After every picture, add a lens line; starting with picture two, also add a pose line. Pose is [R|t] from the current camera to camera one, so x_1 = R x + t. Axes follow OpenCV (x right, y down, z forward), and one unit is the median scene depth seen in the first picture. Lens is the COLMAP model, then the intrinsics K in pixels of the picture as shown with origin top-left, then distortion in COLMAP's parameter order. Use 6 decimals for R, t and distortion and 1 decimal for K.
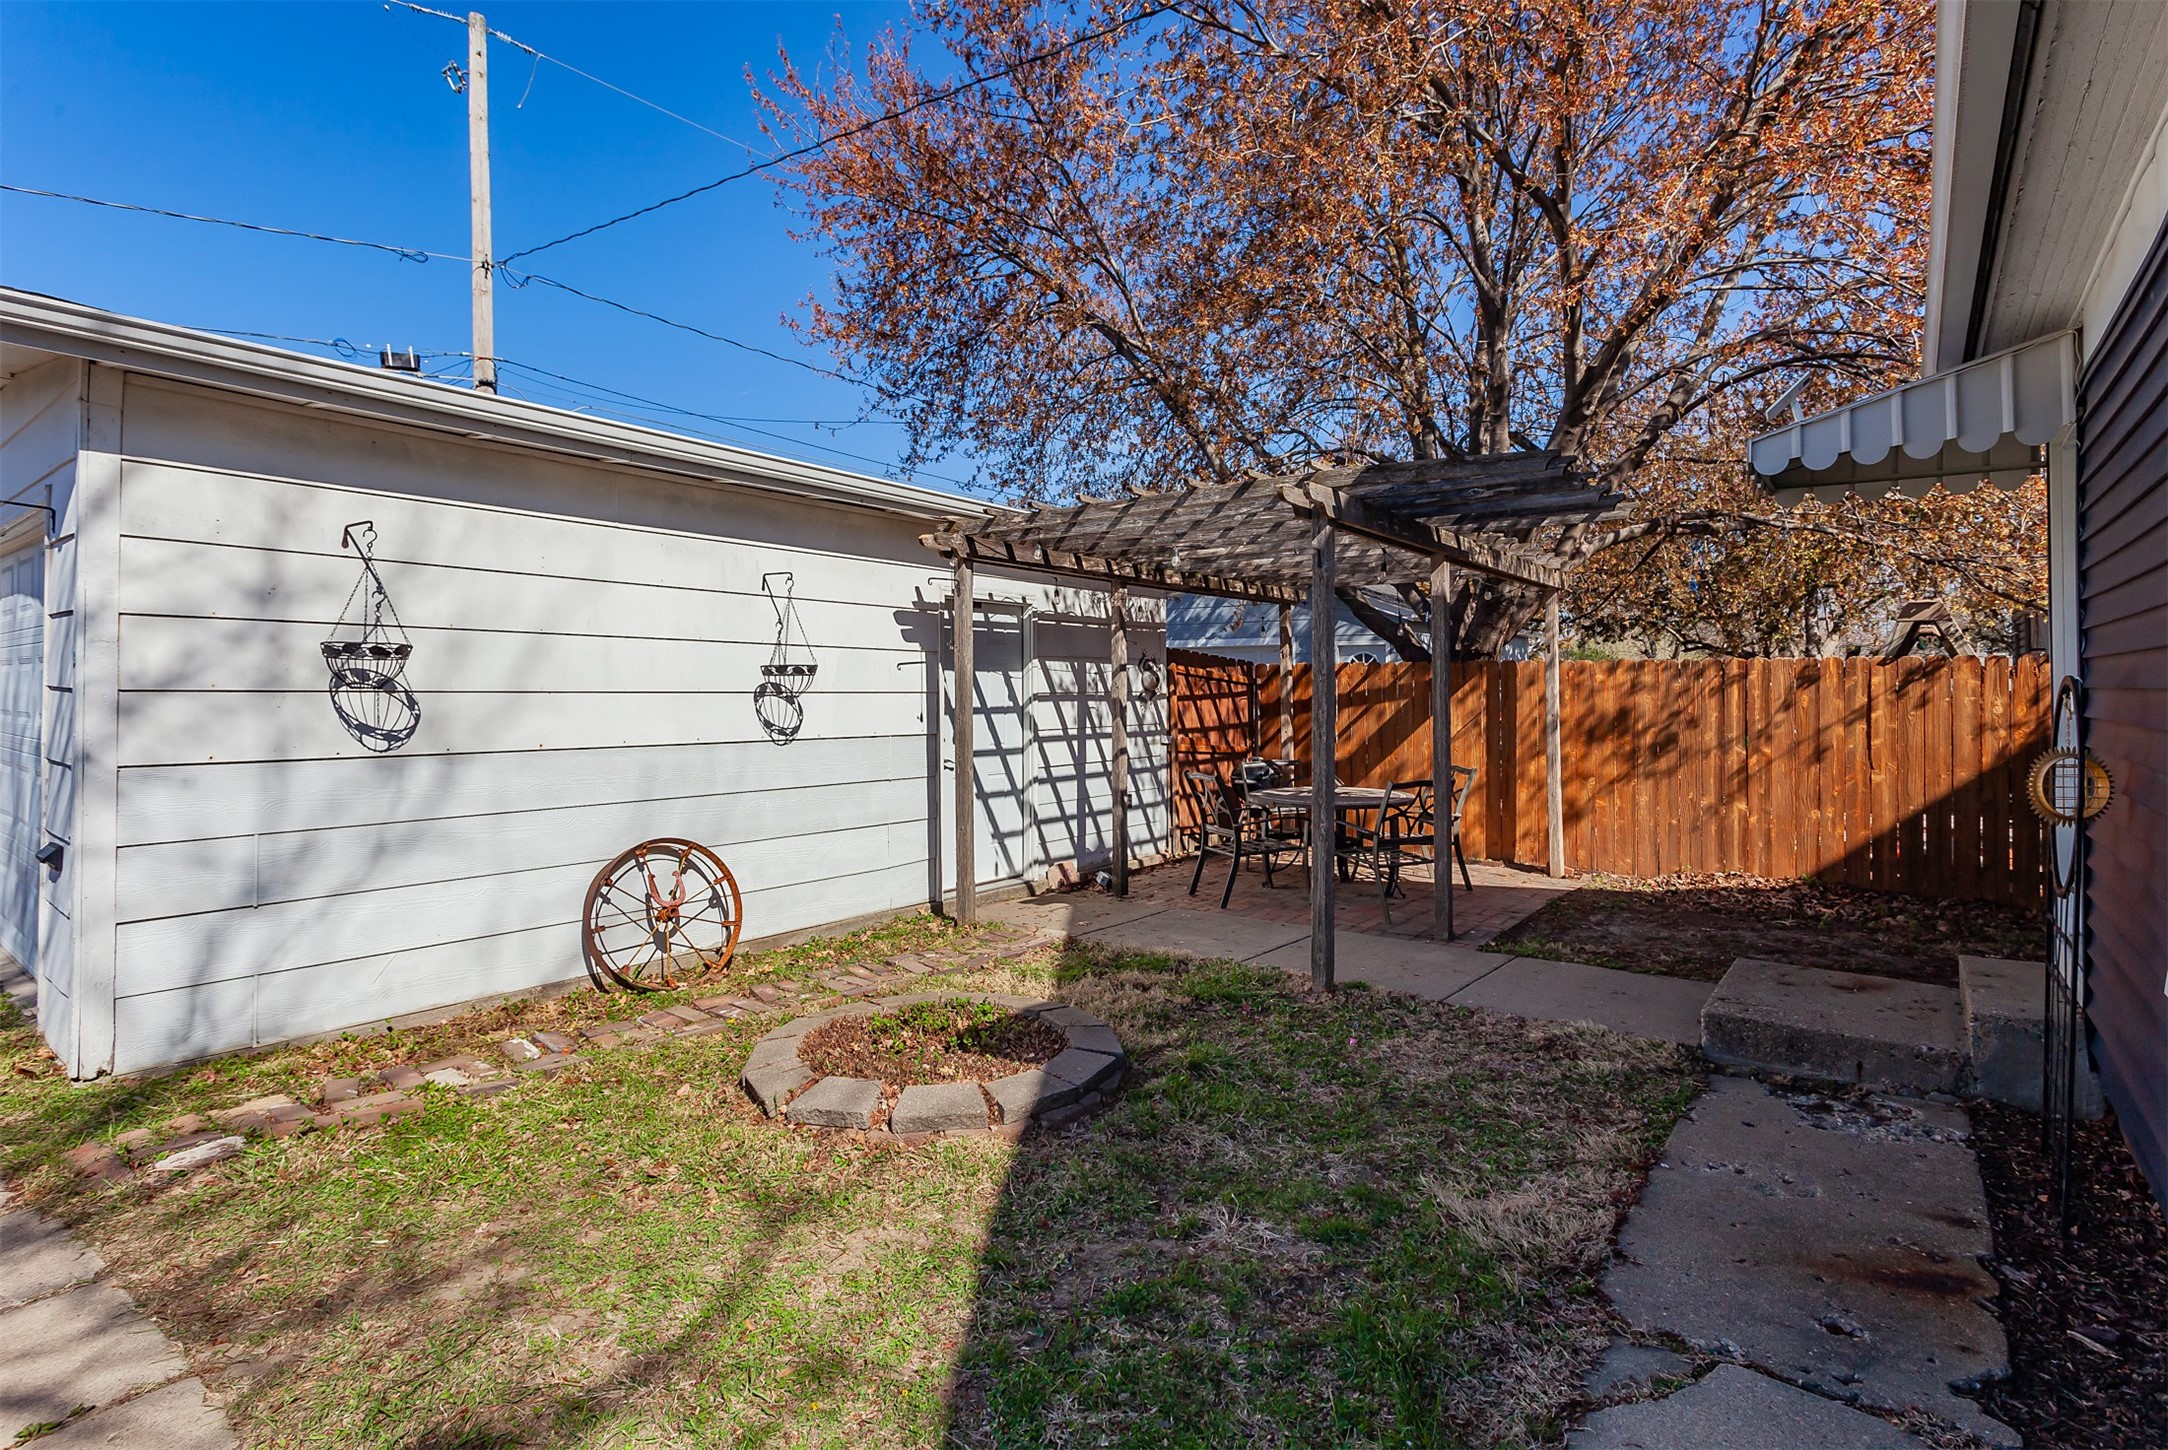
lens RADIAL K [[1022.1, 0, 1147.9], [0, 1022.1, 678.0], [0, 0, 1]] dist [-0.009793, 0.001964]
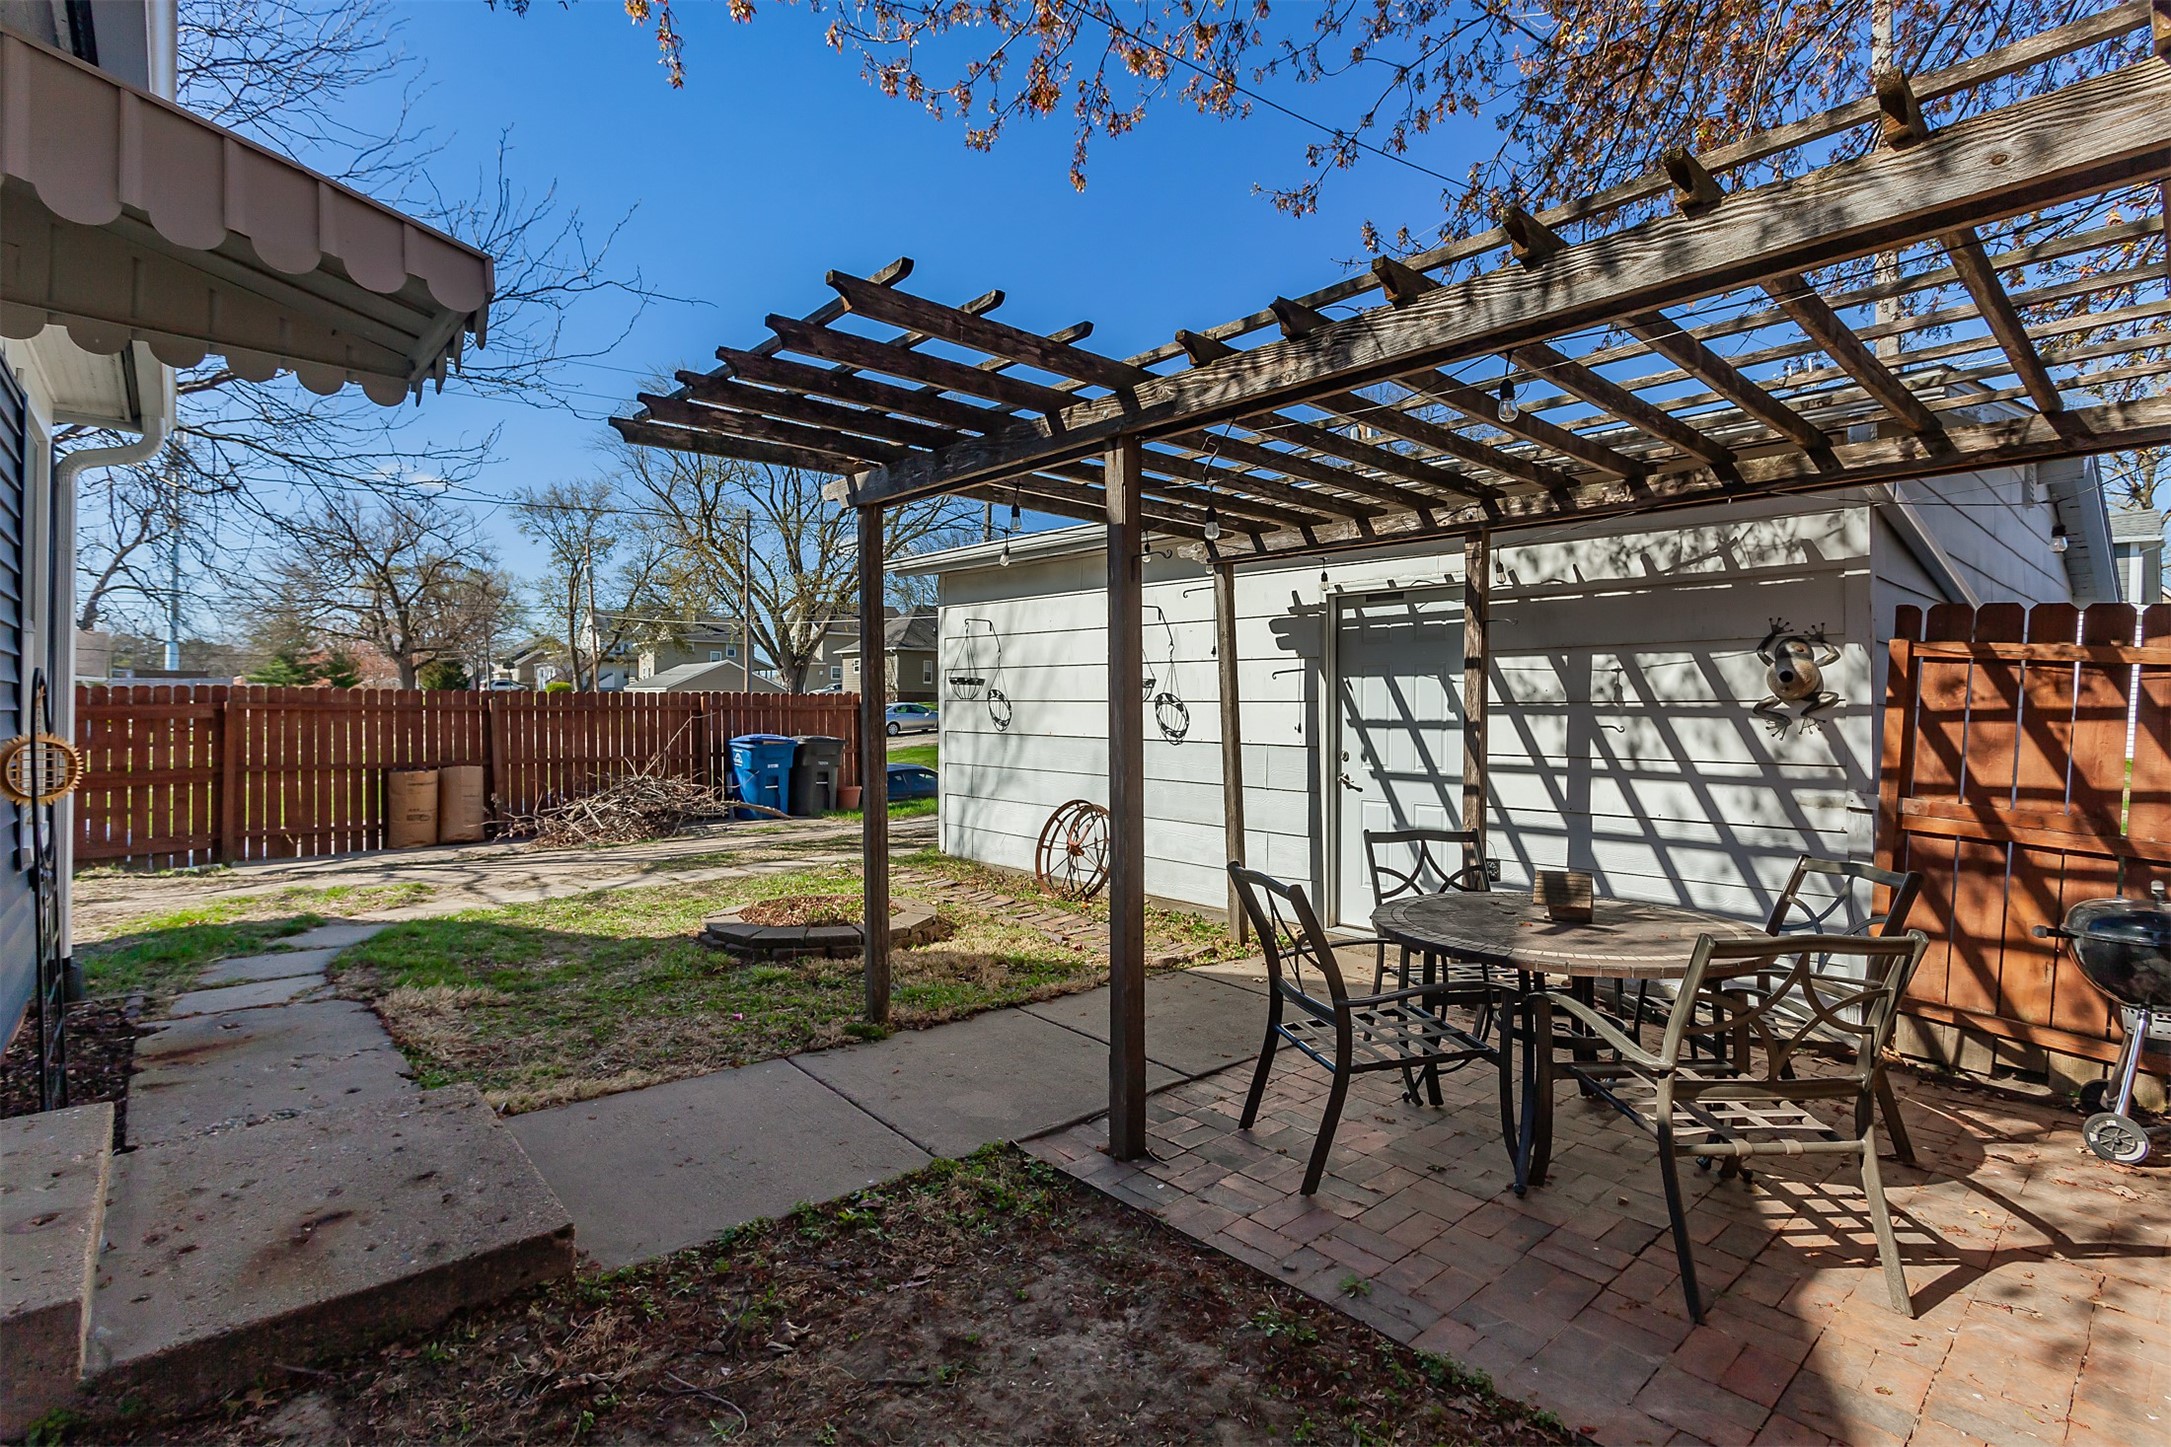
lens RADIAL K [[1023.5, 0, 1091.3], [0, 1023.5, 722.3], [0, 0, 1]] dist [-0.009793, 0.001964]
pose [[-0.195391, 0.015050, -0.980610, 0.668603], [0.006844, 0.999879, 0.013982, 0.016637], [0.980701, -0.003979, -0.195471, 0.890302]]
